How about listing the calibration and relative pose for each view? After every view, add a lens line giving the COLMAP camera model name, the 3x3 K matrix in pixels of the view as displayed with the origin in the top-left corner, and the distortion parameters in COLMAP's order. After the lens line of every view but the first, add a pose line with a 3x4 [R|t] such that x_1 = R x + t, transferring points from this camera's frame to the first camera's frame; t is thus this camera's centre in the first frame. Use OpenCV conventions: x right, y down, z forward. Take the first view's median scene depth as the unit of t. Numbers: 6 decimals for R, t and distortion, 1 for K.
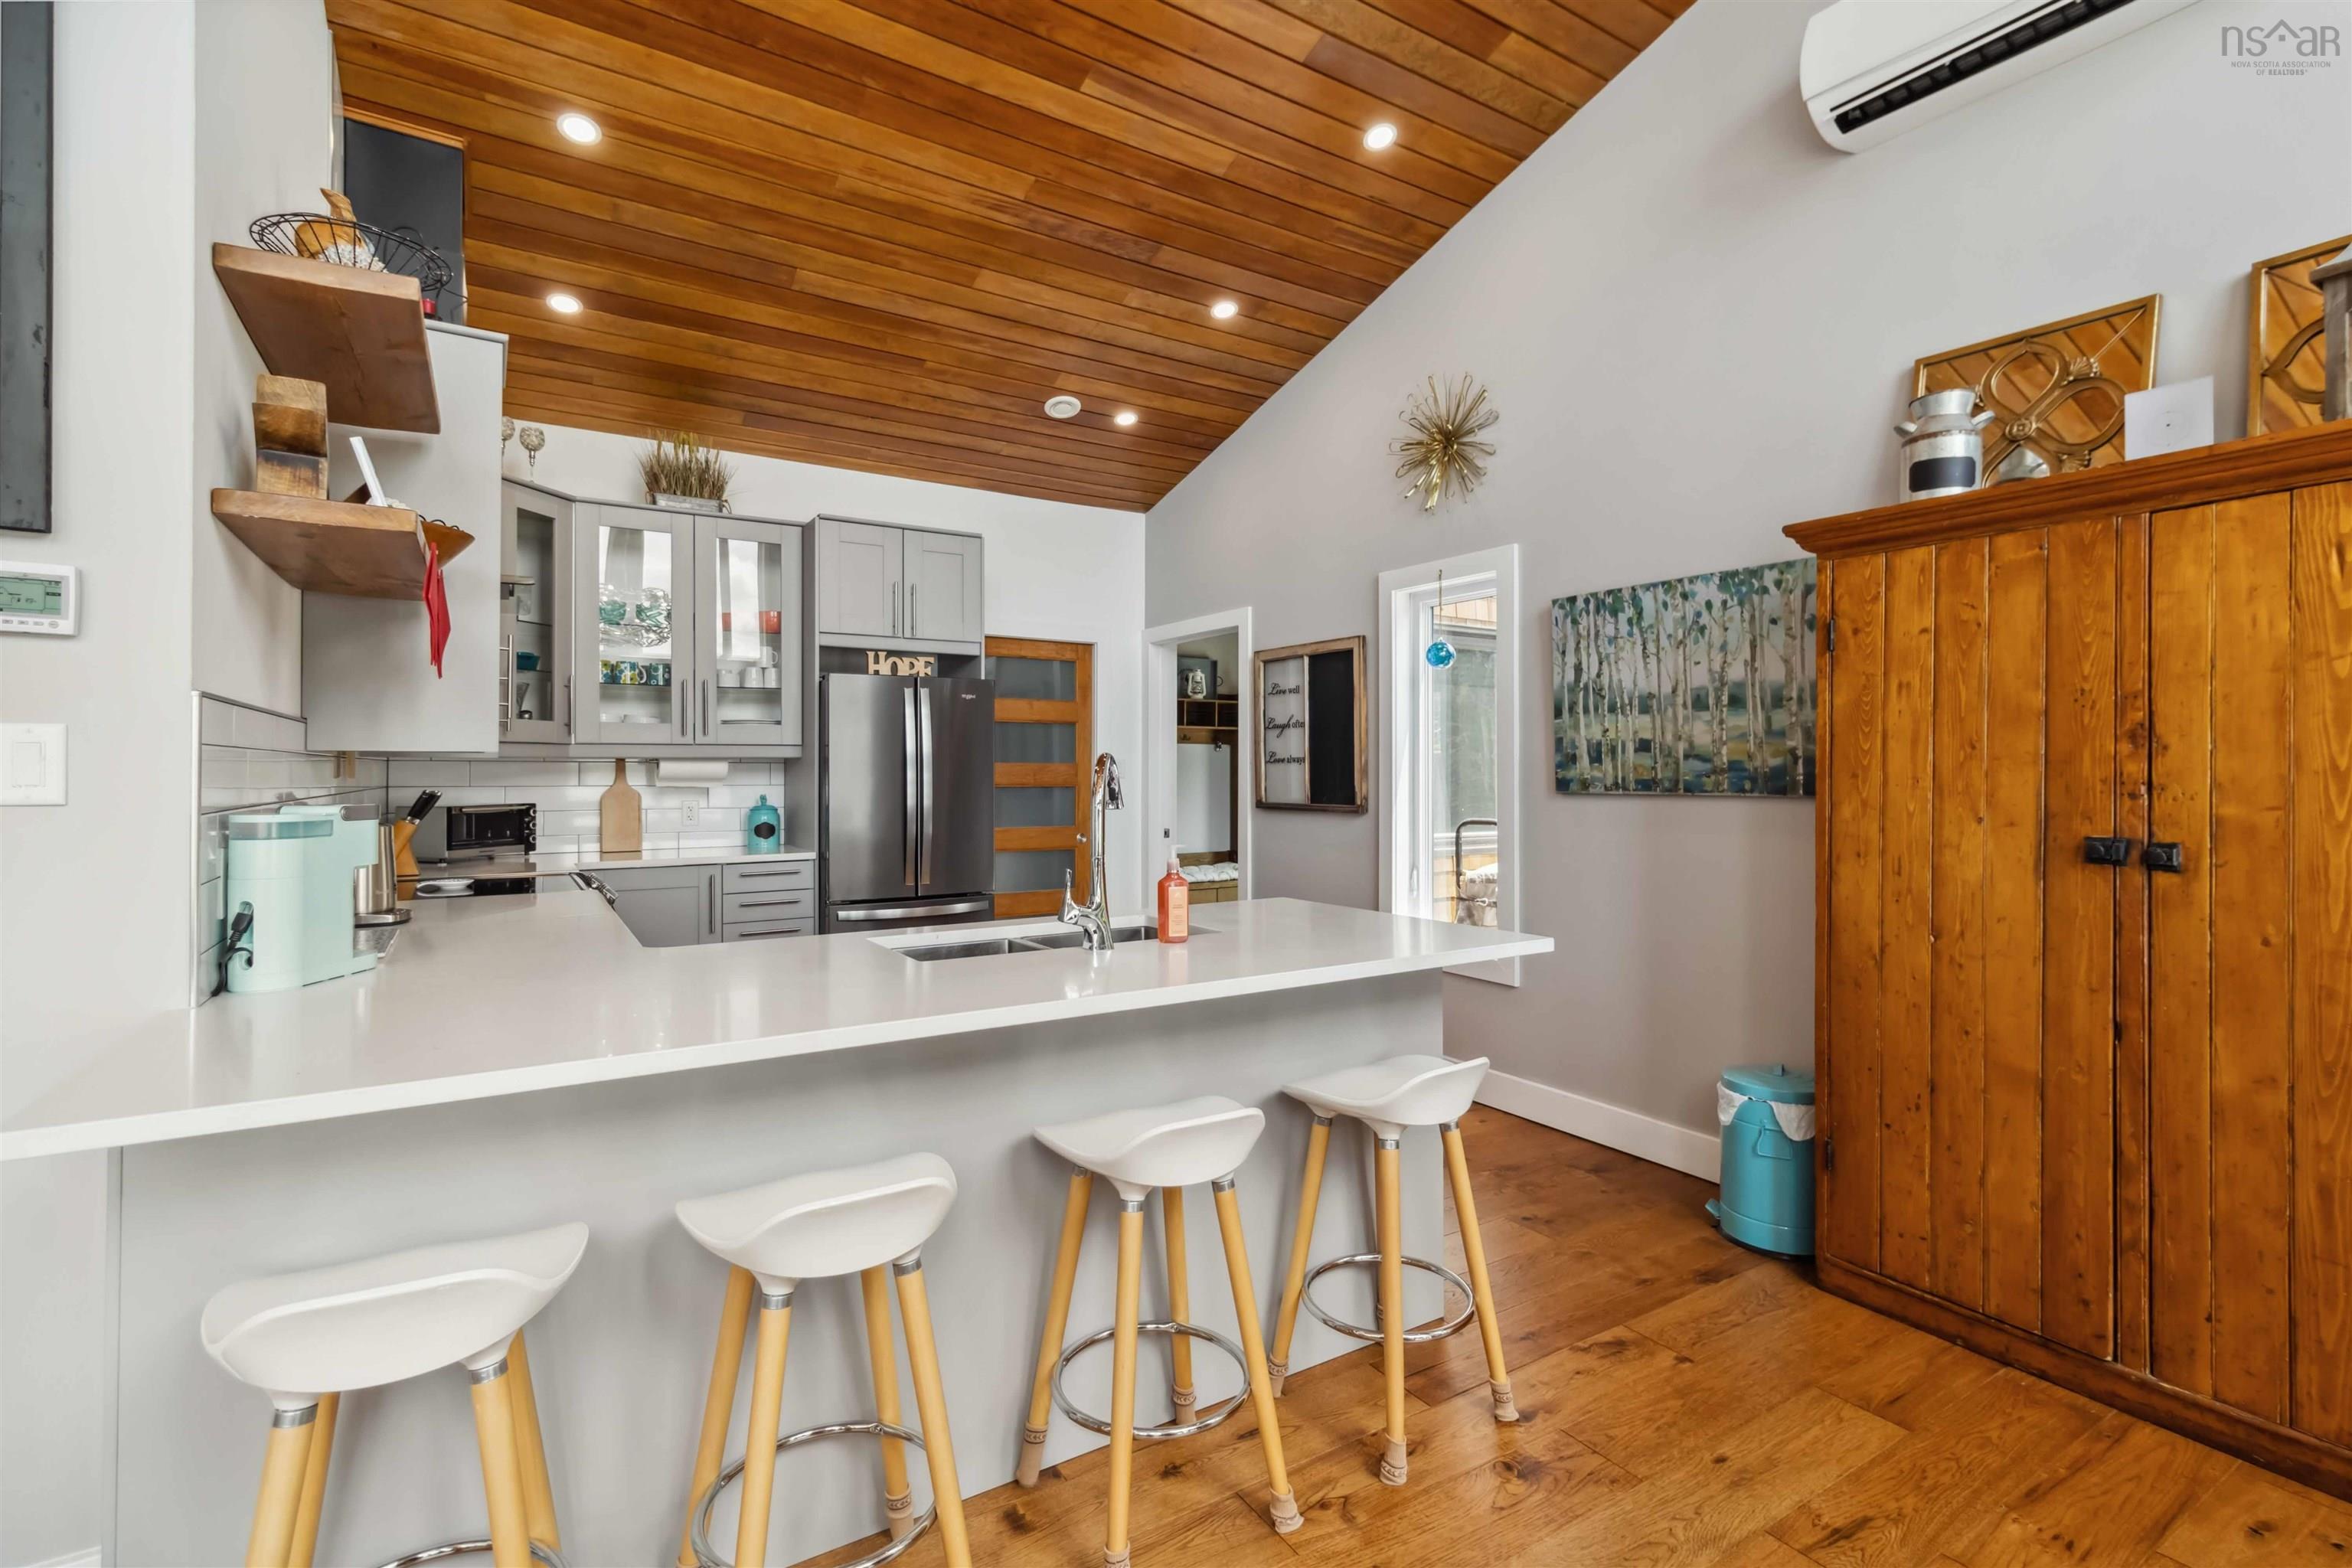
lens RADIAL K [[1083.4, 0, 1197.8], [0, 1083.4, 761.3], [0, 0, 1]] dist [0.001411, -0.000221]
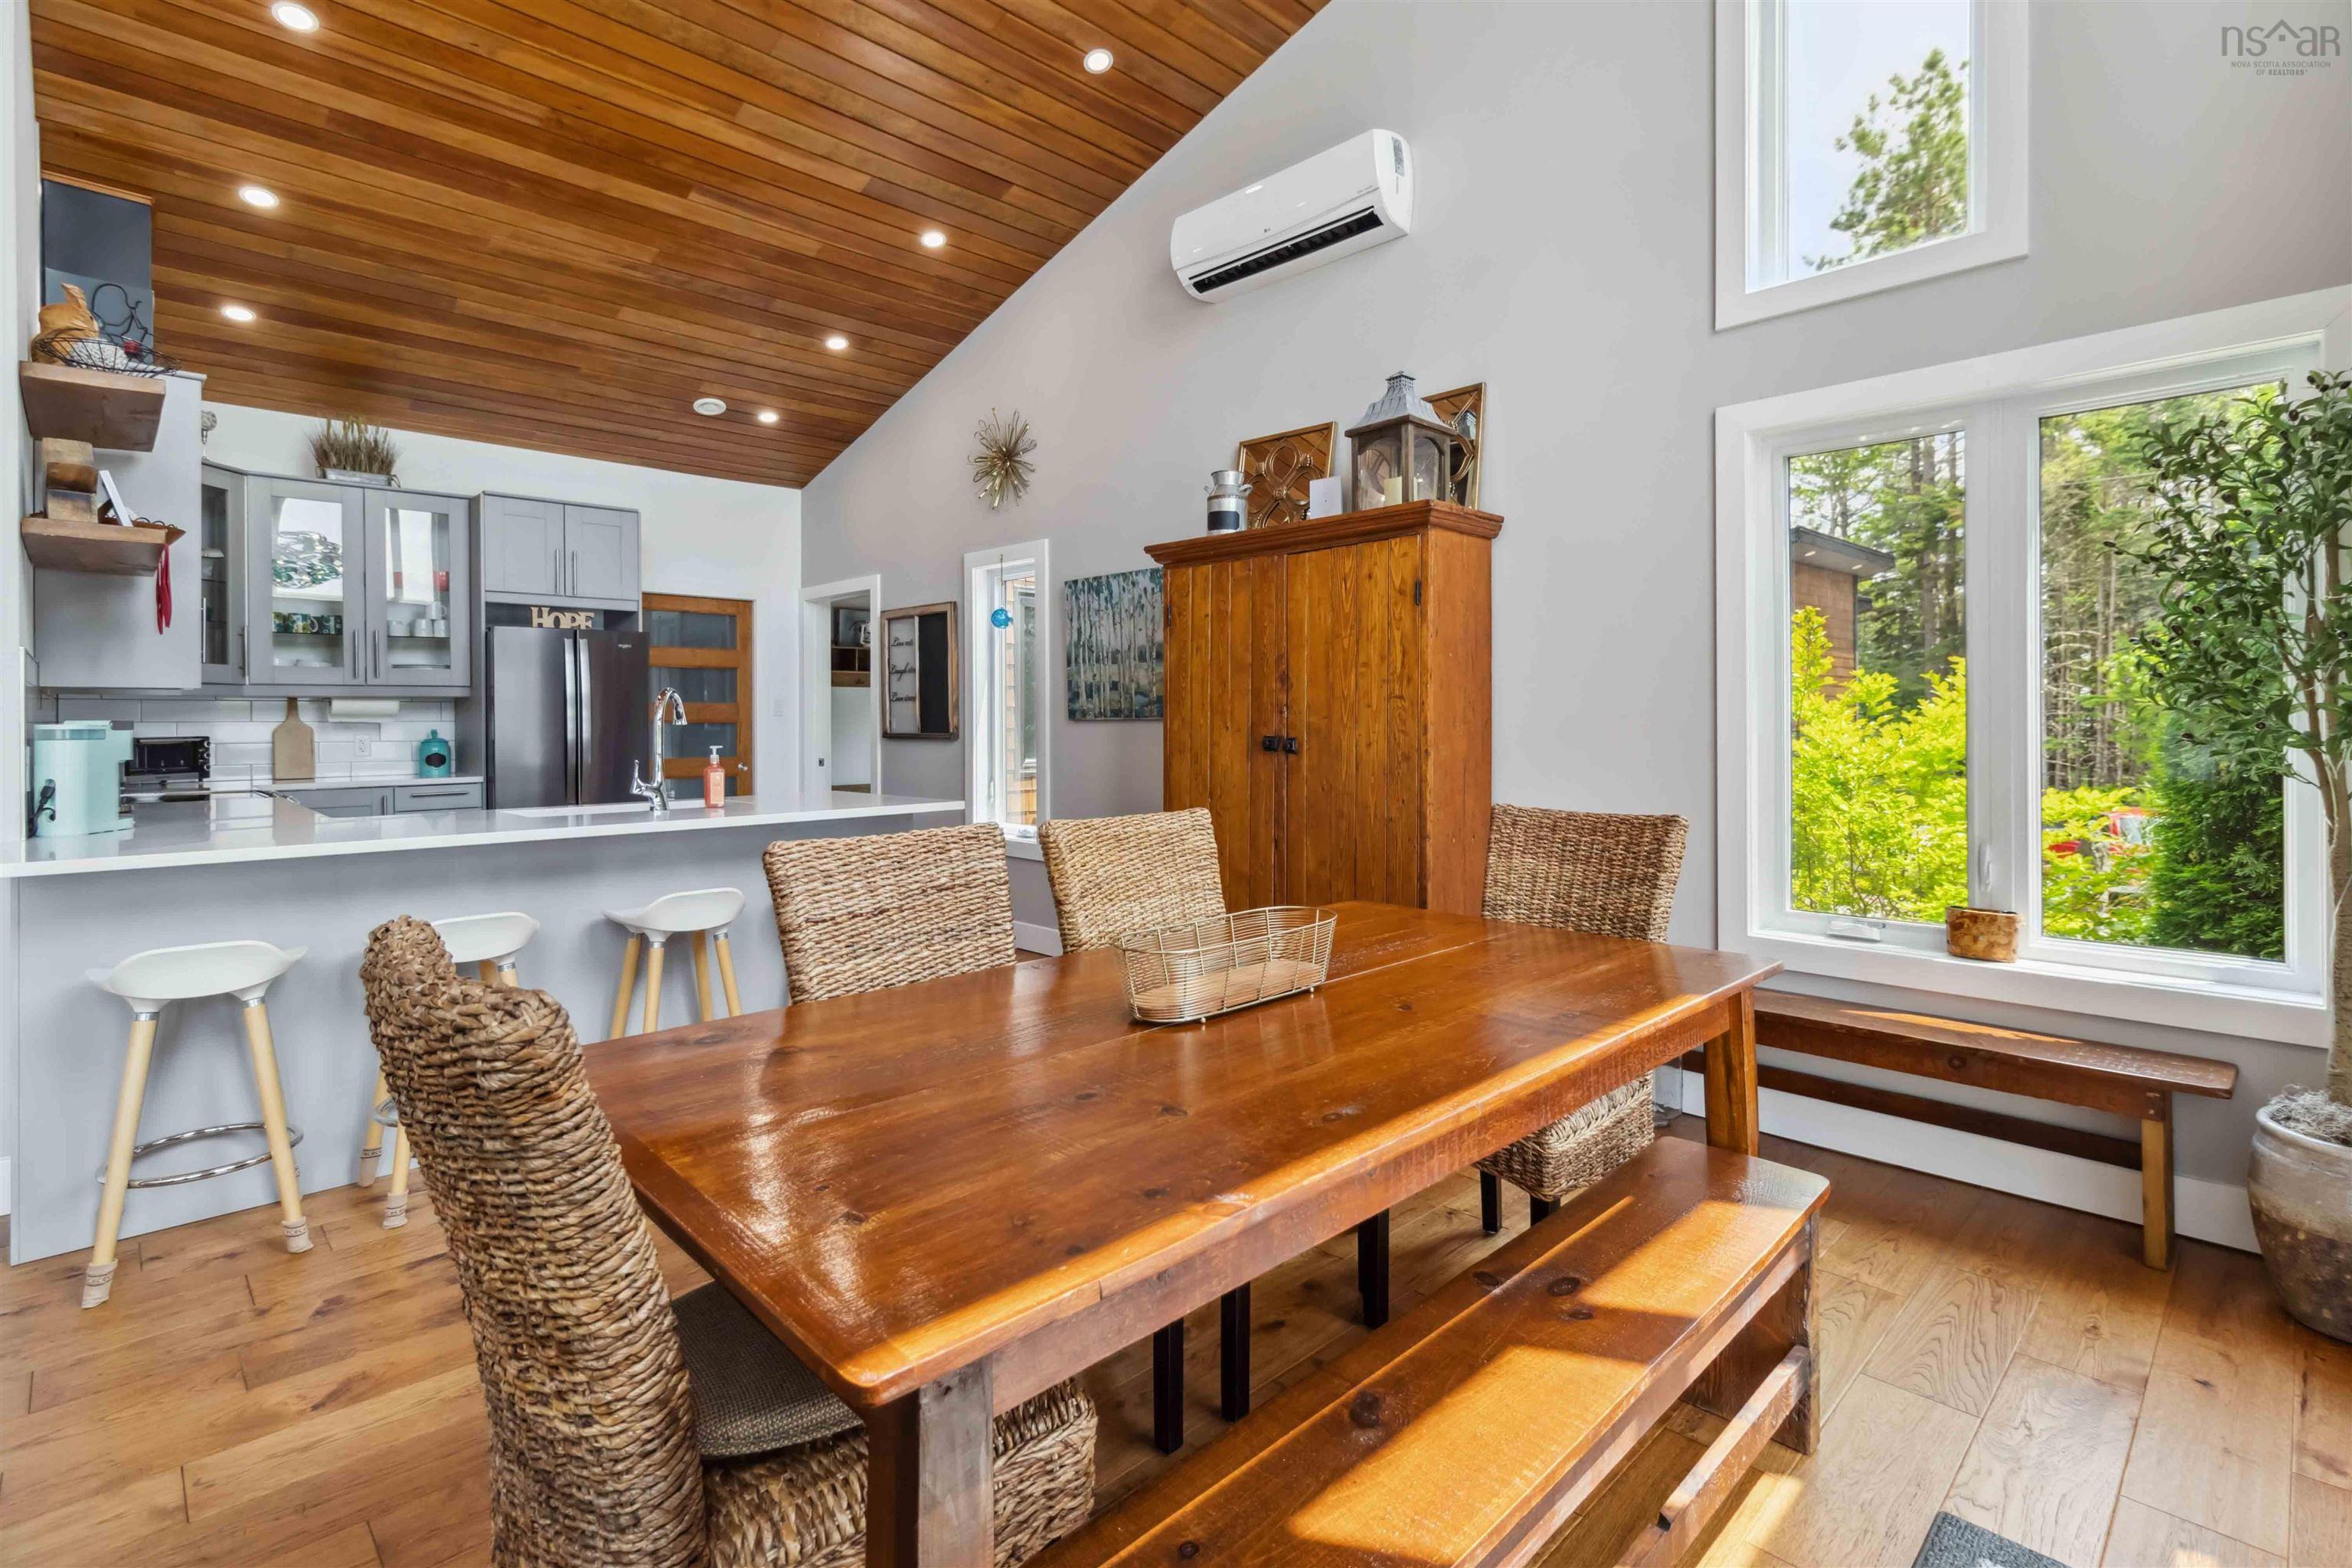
lens RADIAL K [[1083.4, 0, 1182.4], [0, 1083.4, 718.5], [0, 0, 1]] dist [0.001411, -0.000221]
pose [[0.977568, -0.005112, 0.210557, 0.194384], [0.002947, 0.999940, 0.010596, 0.013716], [-0.210598, -0.009737, 0.977524, -0.427620]]
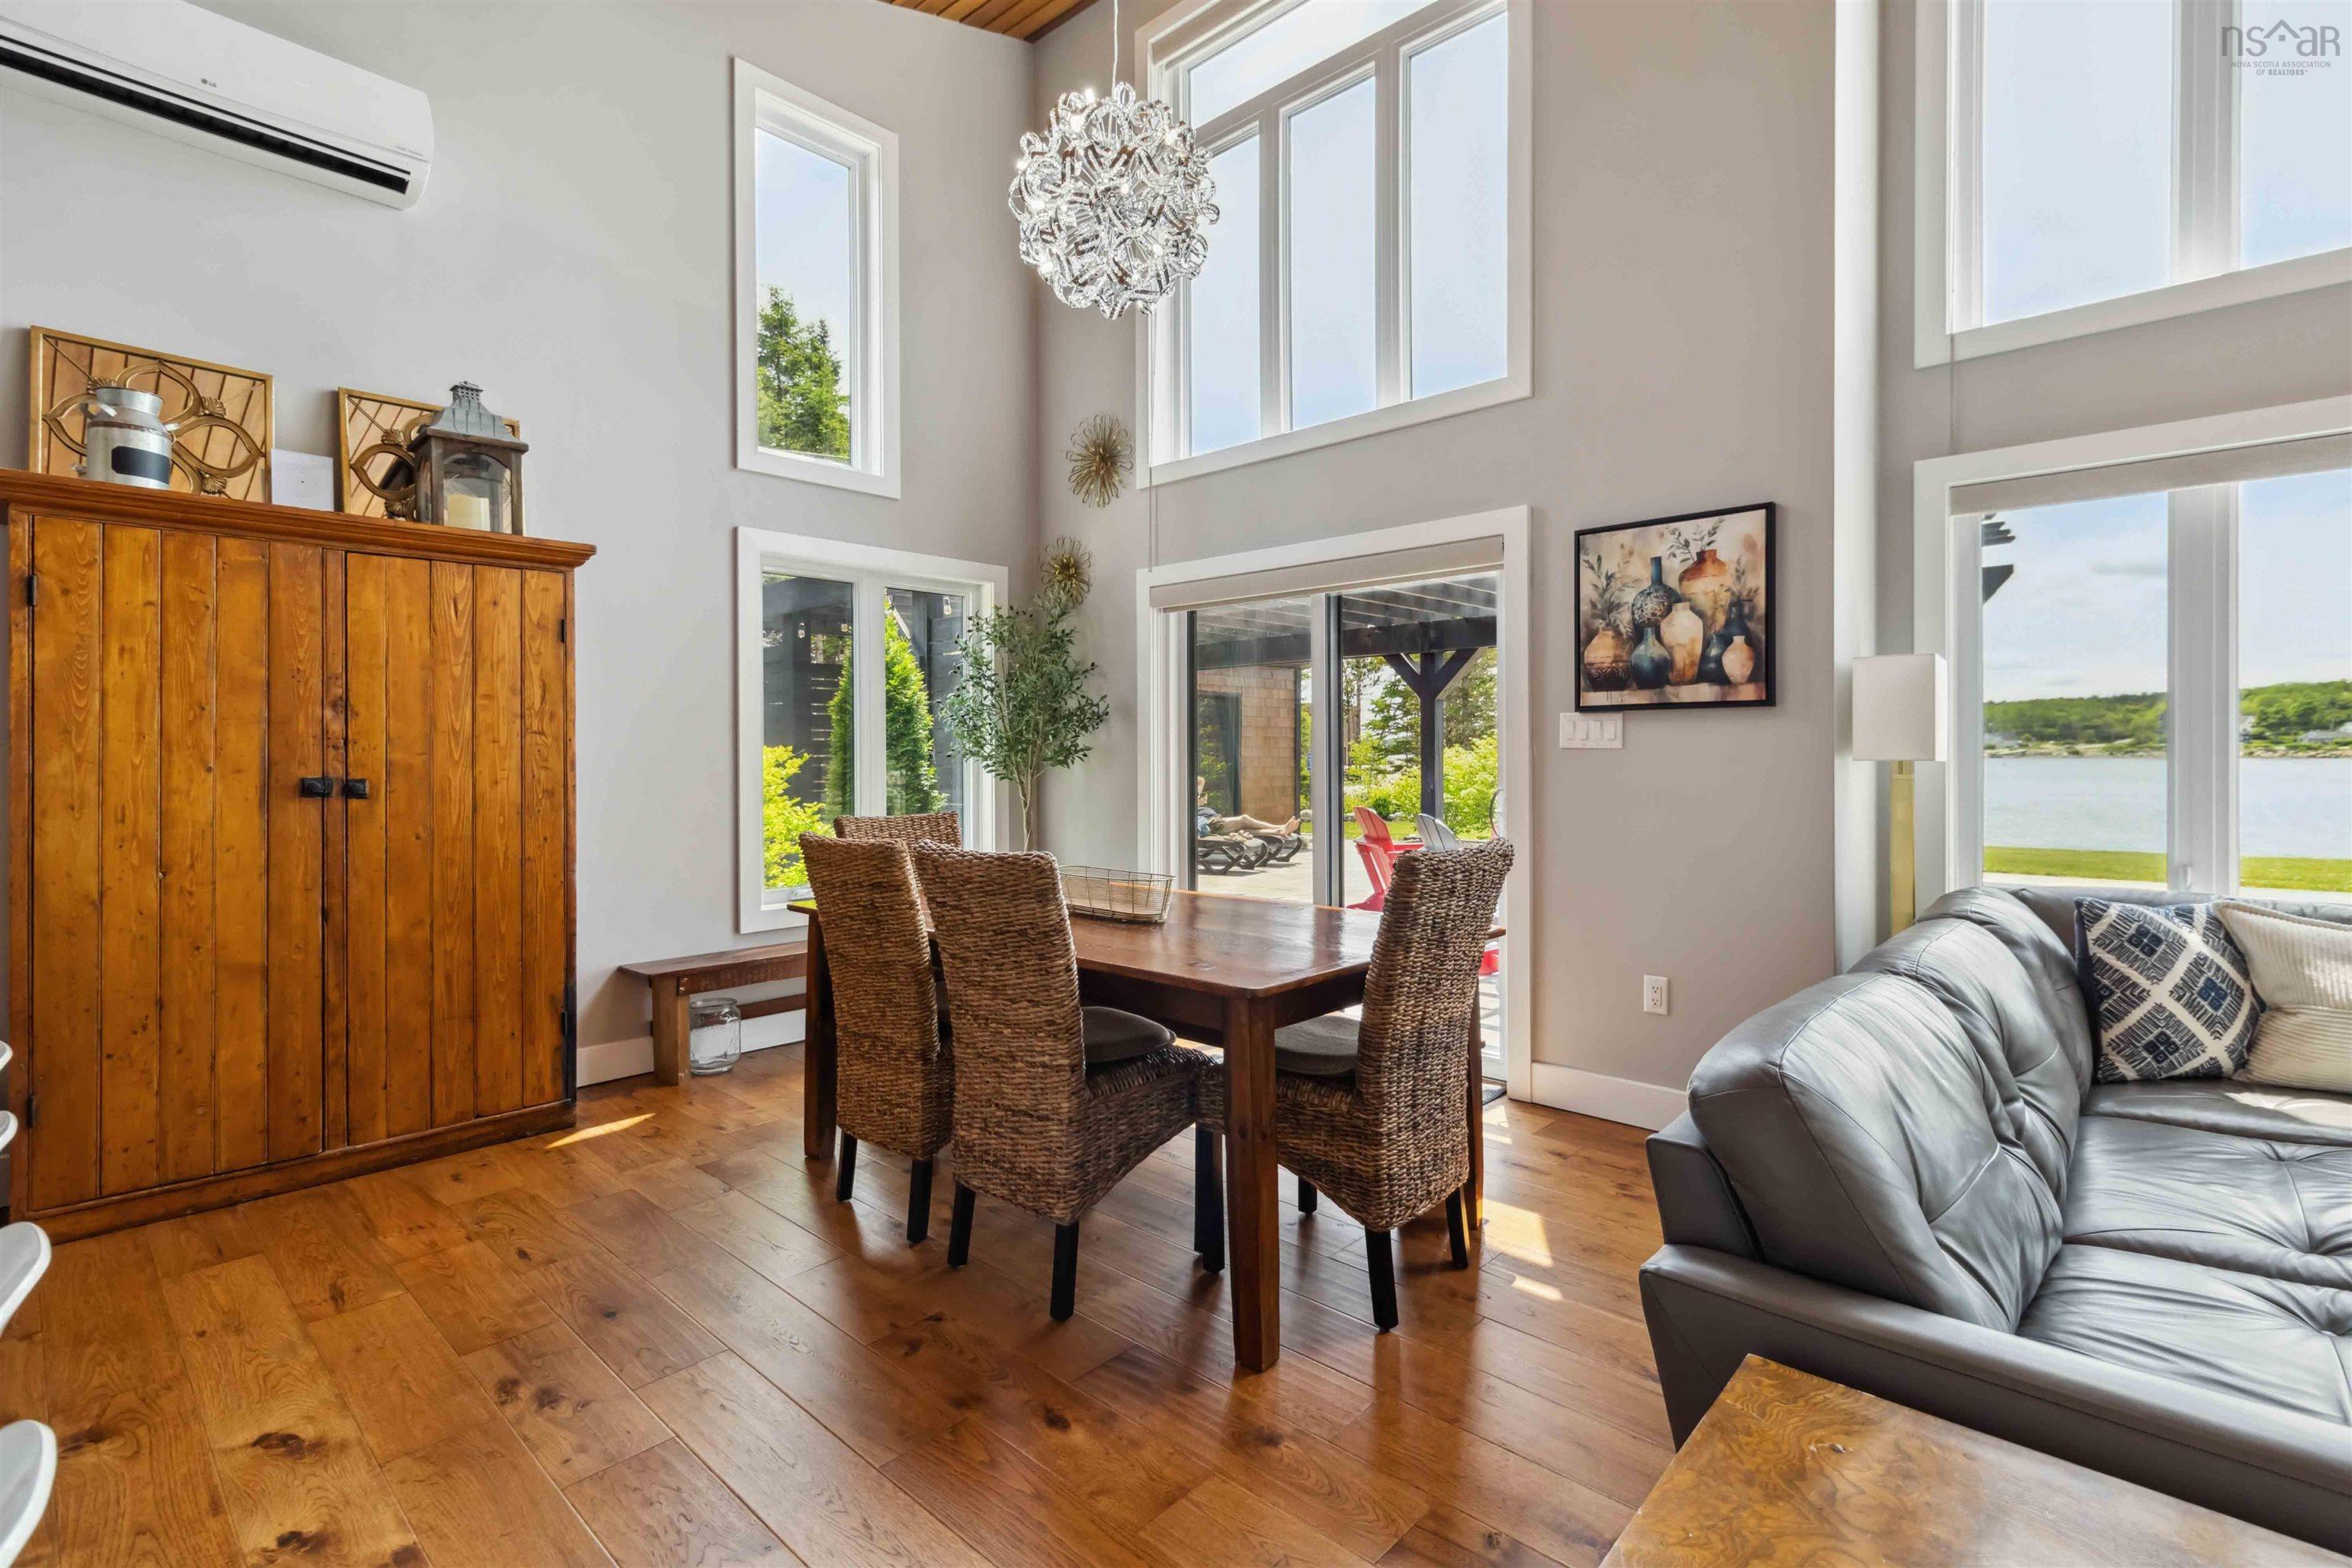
lens RADIAL K [[1083.4, 0, 1194.5], [0, 1083.4, 756.4], [0, 0, 1]] dist [0.001411, -0.000221]
pose [[-0.252961, -0.001235, 0.967476, -0.477909], [-0.003430, 0.999994, 0.000380, 0.023543], [-0.967470, -0.003223, -0.252963, 0.160231]]
